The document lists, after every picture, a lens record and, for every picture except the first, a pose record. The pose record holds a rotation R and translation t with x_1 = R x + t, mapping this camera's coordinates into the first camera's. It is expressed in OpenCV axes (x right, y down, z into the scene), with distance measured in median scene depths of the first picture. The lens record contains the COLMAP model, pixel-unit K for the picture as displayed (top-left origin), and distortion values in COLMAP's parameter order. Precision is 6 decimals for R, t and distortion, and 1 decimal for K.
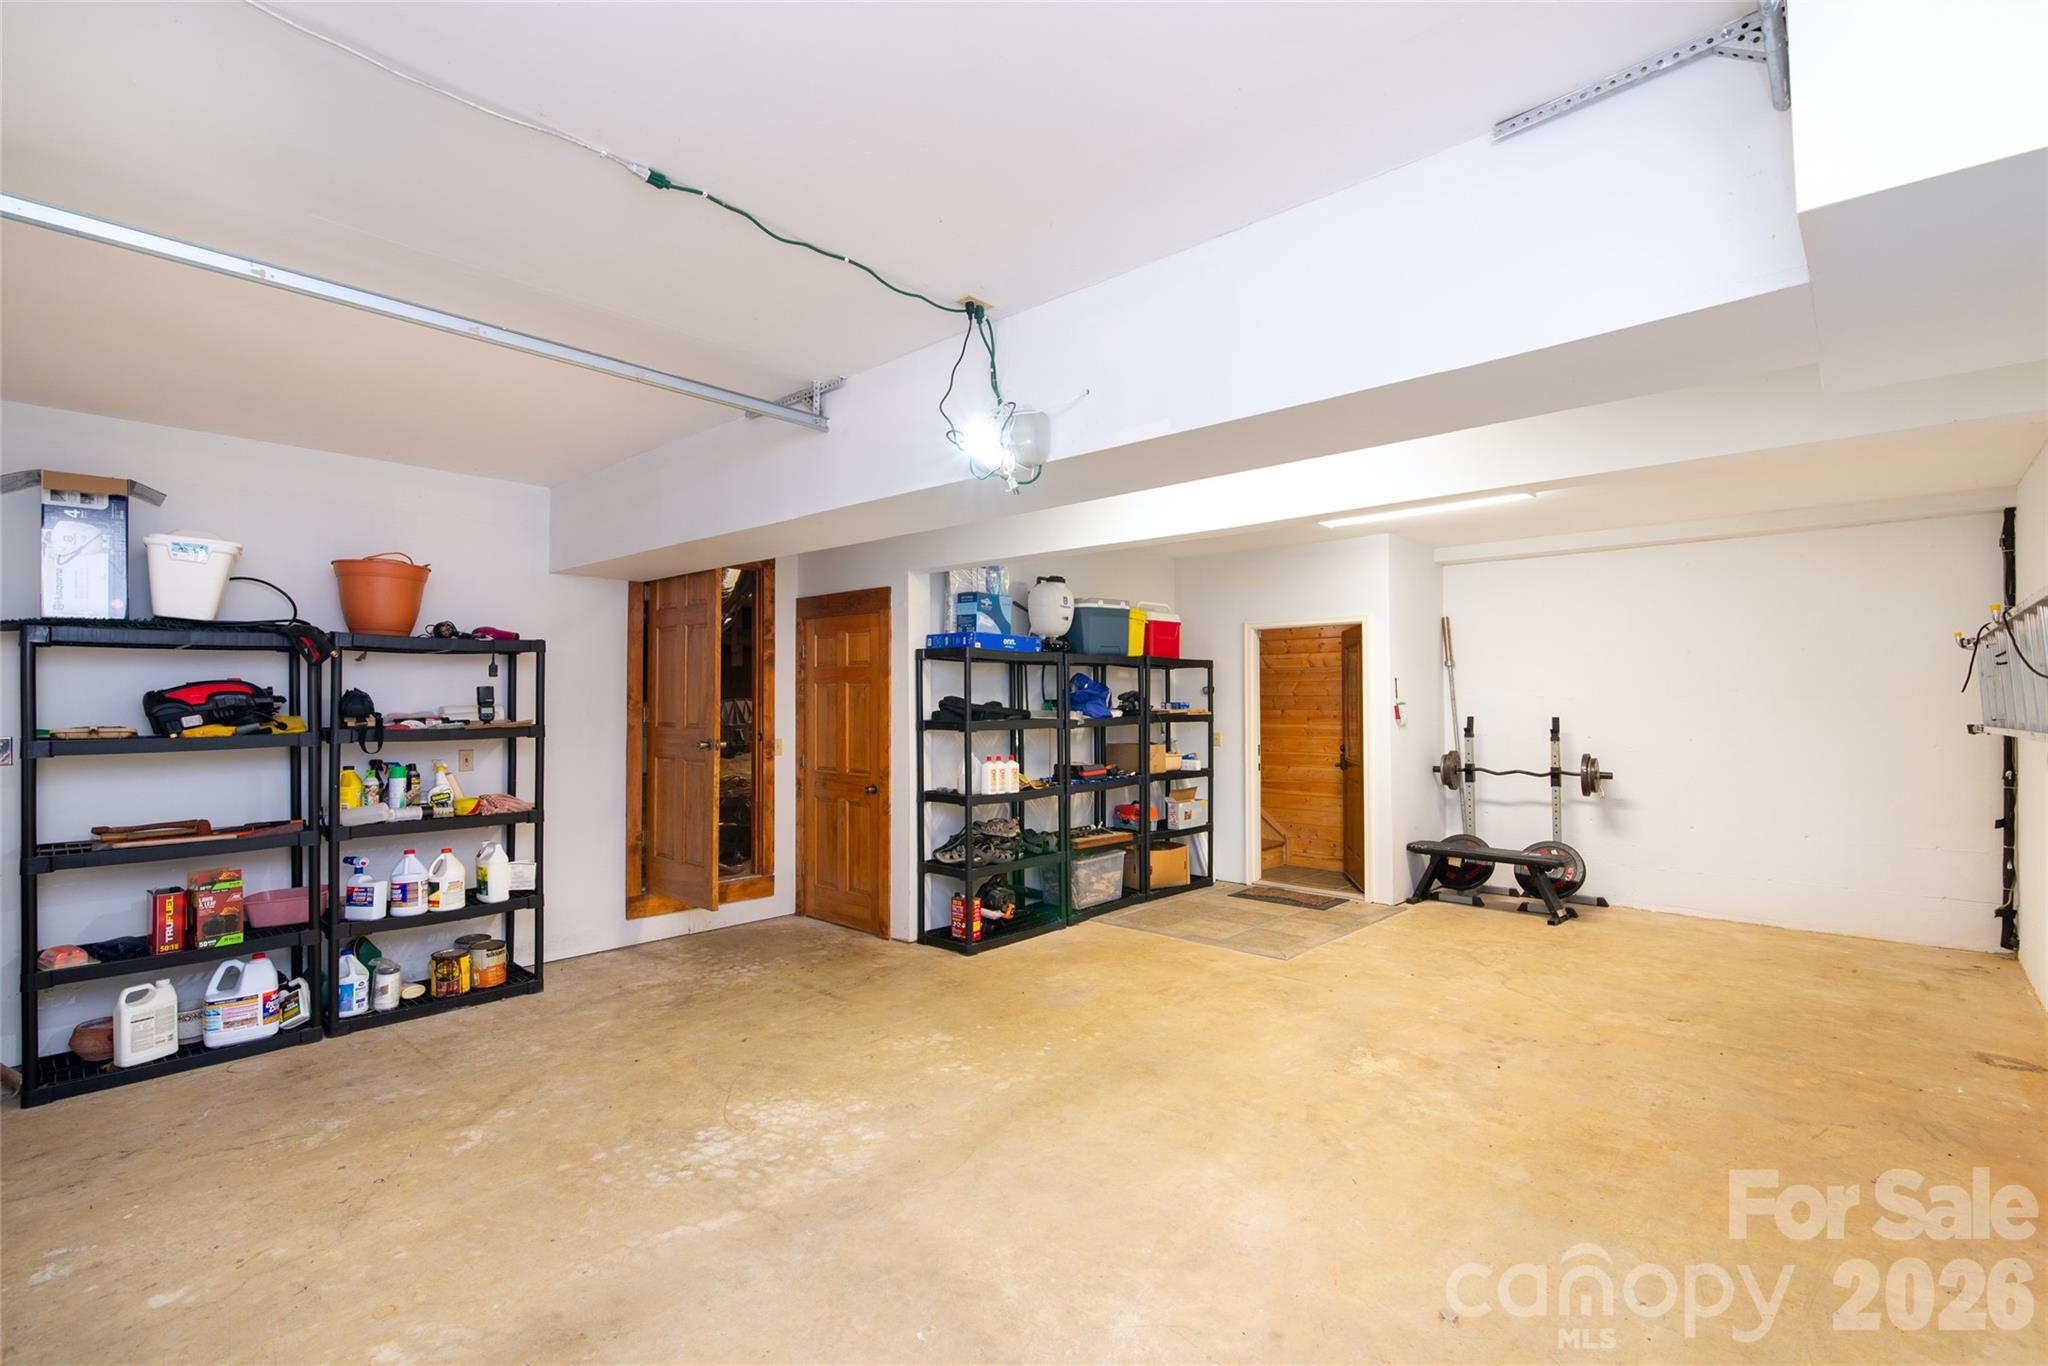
lens RADIAL K [[938.0, 0, 1015.4], [0, 938.0, 686.0], [0, 0, 1]] dist [-0.004043, 0.000649]
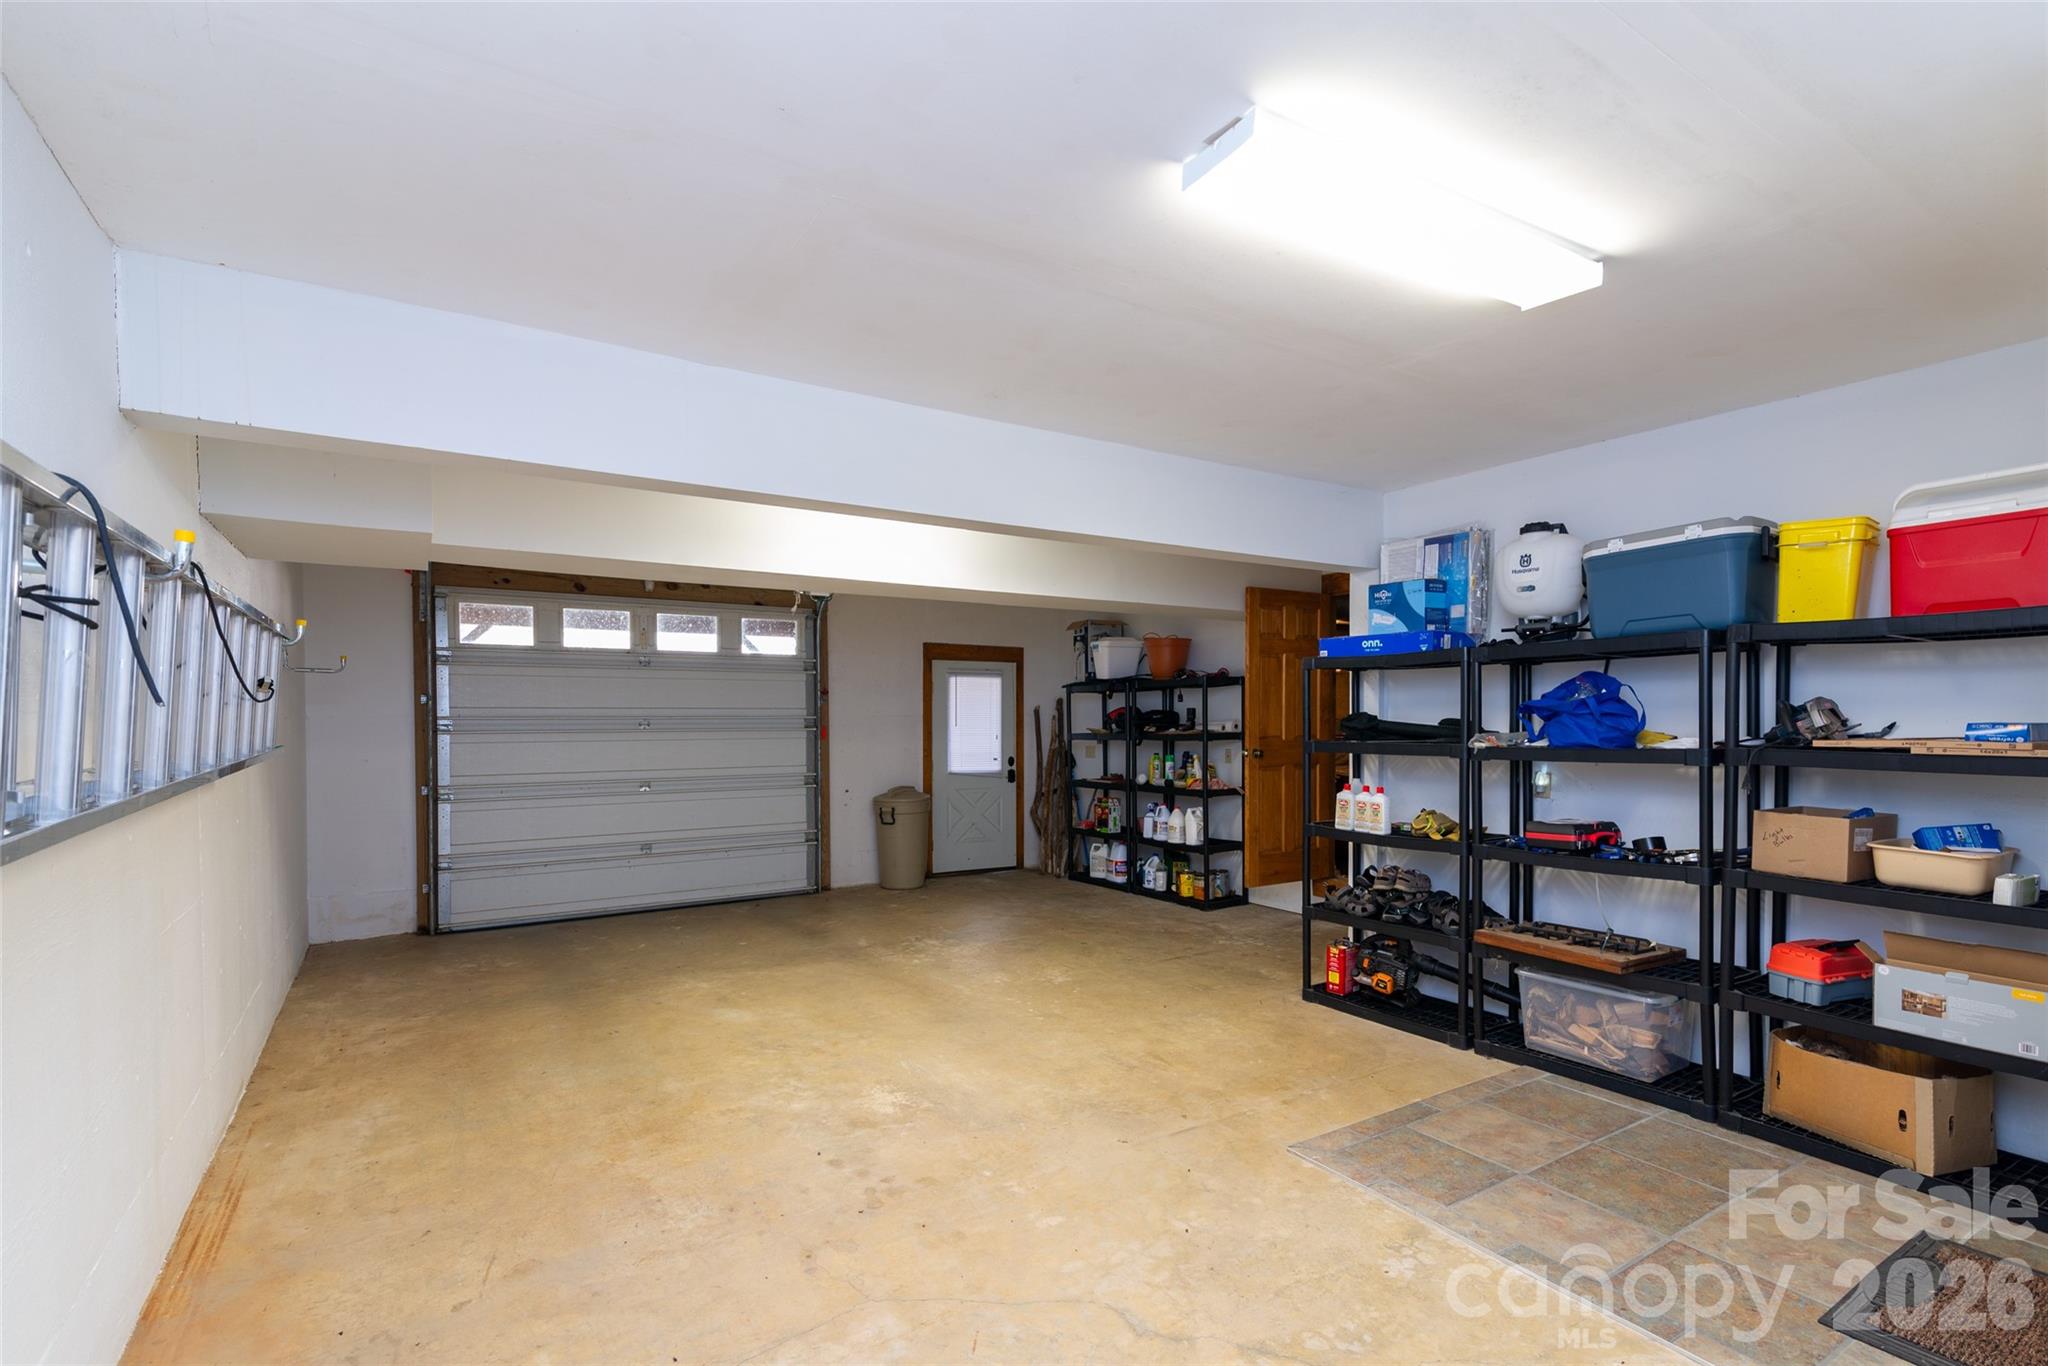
lens RADIAL K [[938.0, 0, 1014.9], [0, 938.0, 691.3], [0, 0, 1]] dist [-0.004043, 0.000649]
pose [[-0.257821, -0.024575, -0.965880, 1.043296], [0.014830, 0.999458, -0.029388, 0.016556], [0.966079, -0.021901, -0.257317, 1.126584]]
